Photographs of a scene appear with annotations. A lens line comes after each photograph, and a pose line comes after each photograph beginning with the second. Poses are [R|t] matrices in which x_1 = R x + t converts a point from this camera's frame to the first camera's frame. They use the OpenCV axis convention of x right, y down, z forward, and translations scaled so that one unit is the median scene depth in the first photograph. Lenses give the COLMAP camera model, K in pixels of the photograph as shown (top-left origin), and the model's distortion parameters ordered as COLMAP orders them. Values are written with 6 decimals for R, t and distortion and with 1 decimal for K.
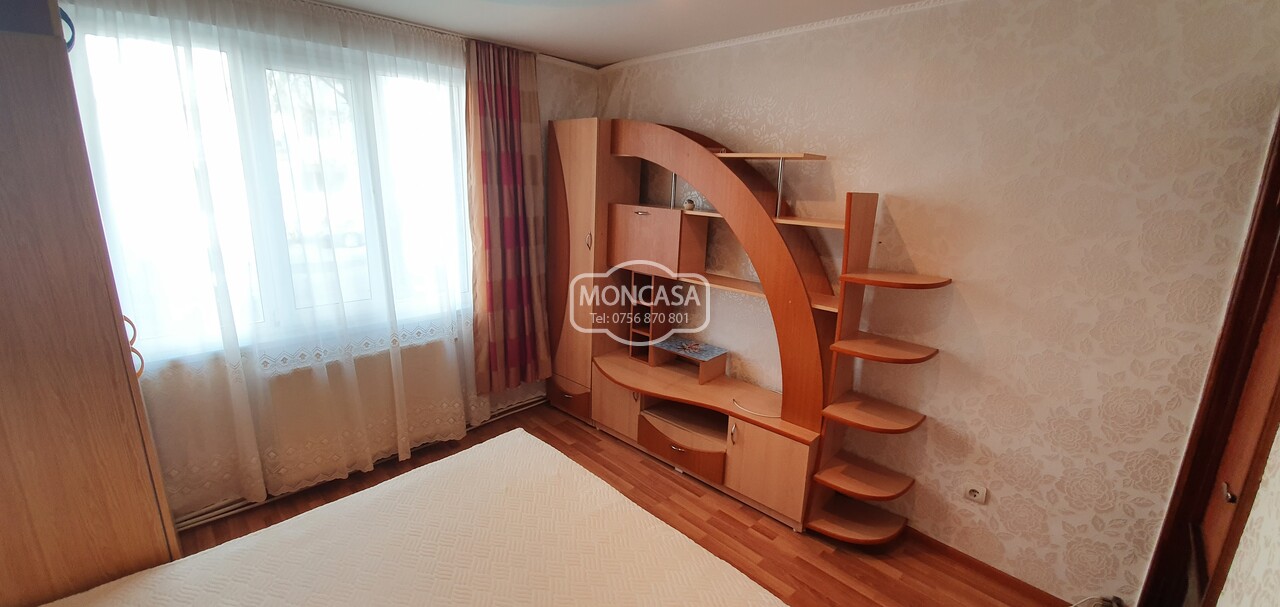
lens RADIAL K [[518.9, 0, 639.9], [0, 518.9, 294.0], [0, 0, 1]] dist [-0.009299, -0.009866]
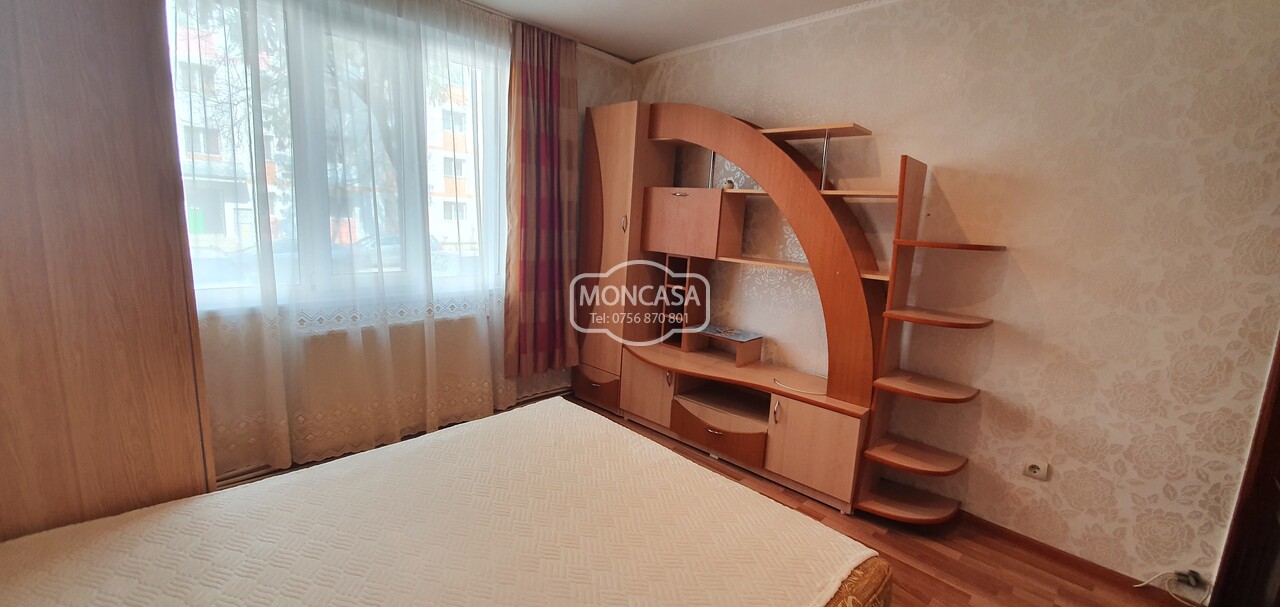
lens RADIAL K [[518.9, 0, 627.4], [0, 518.9, 306.7], [0, 0, 1]] dist [-0.009299, -0.009866]
pose [[0.999720, 0.023420, -0.003233, -0.103910], [-0.023590, 0.997189, -0.071112, 0.155813], [0.001559, 0.071168, 0.997463, 0.020477]]
